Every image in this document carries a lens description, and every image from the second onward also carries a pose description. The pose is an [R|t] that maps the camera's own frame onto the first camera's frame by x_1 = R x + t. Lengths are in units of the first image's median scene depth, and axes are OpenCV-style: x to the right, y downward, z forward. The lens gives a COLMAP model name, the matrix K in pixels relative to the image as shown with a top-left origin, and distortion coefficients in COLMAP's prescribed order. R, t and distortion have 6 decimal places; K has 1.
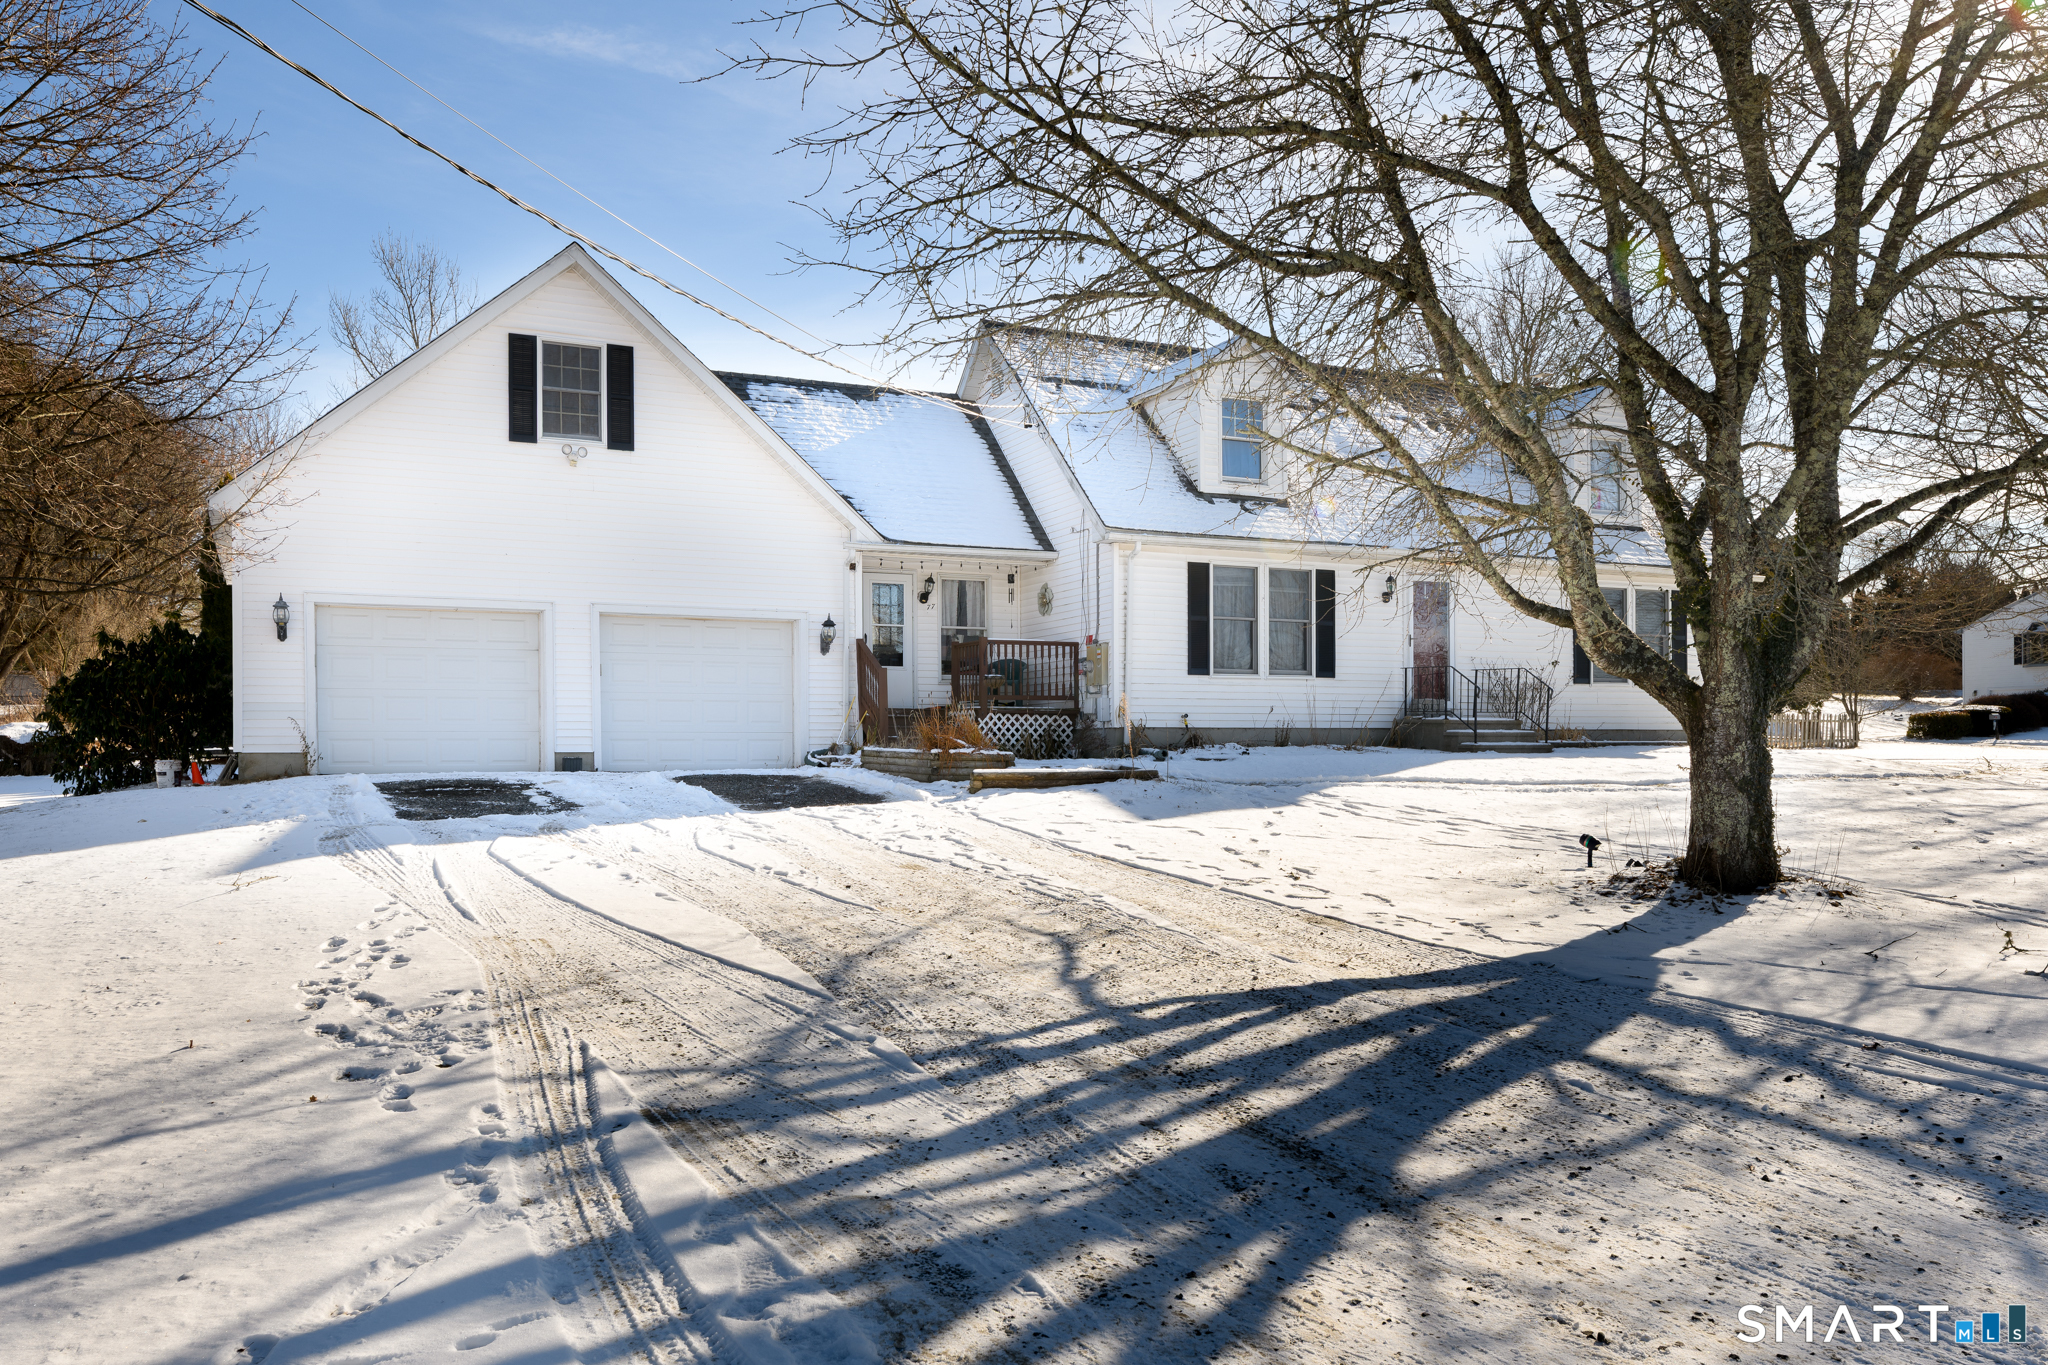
lens RADIAL K [[1398.7, 0, 1024.0], [0, 1398.7, 682.5], [0, 0, 1]] dist [-0.002260, -0.000521]
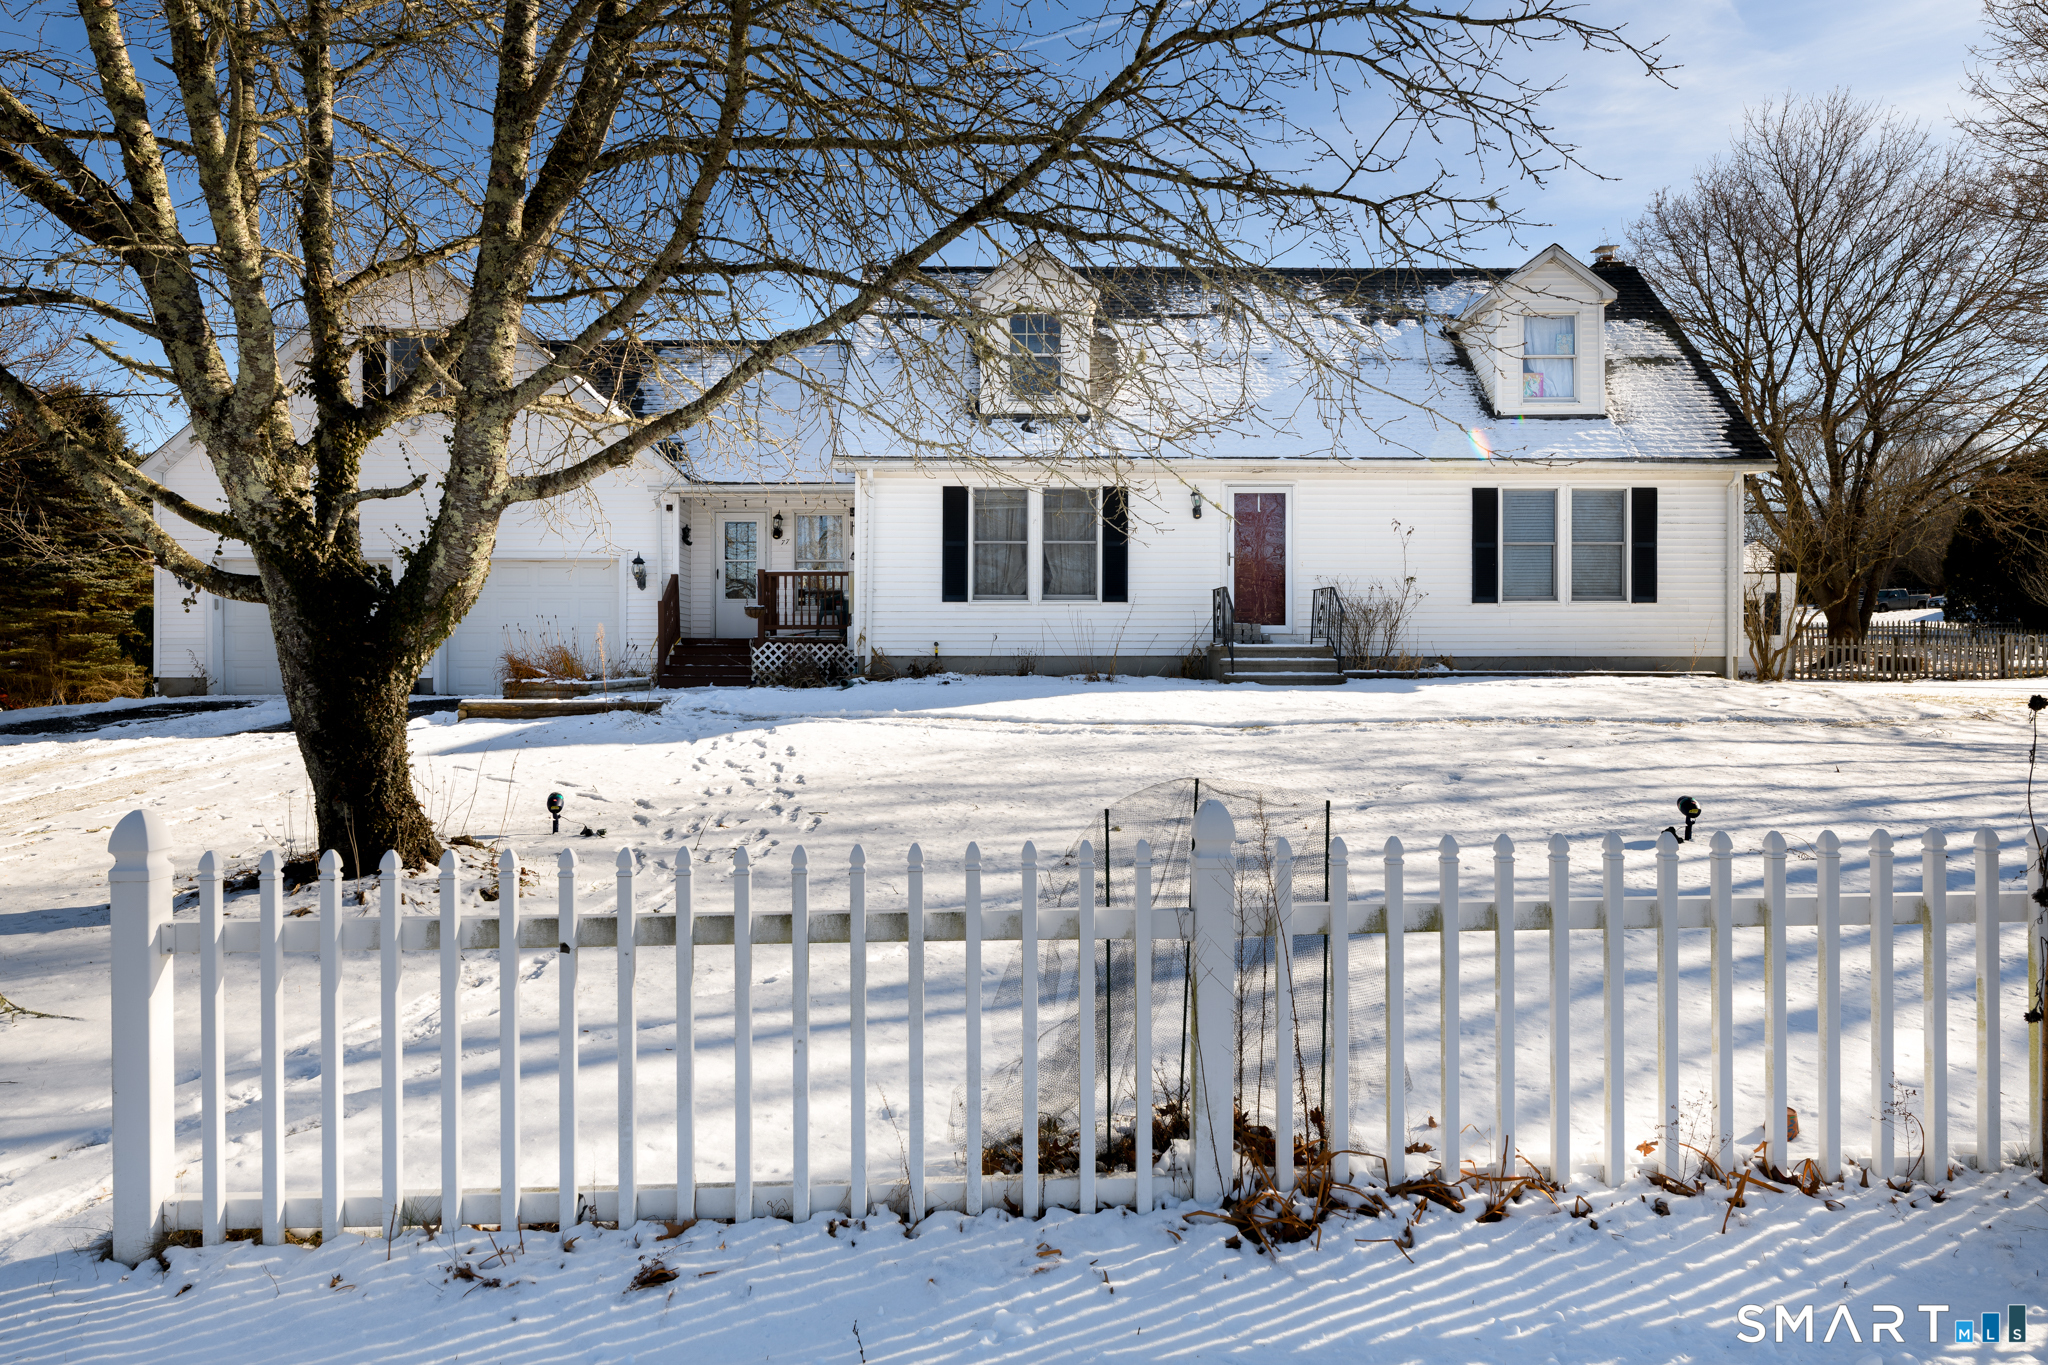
lens RADIAL K [[1242.3, 0, 1023.9], [0, 1242.3, 643.1], [0, 0, 1]] dist [0.042274, -0.000149]
pose [[0.916805, -0.005700, -0.399295, 0.505155], [0.013680, 0.999760, 0.017140, 0.008970], [0.399101, -0.021176, 0.916662, 0.219258]]
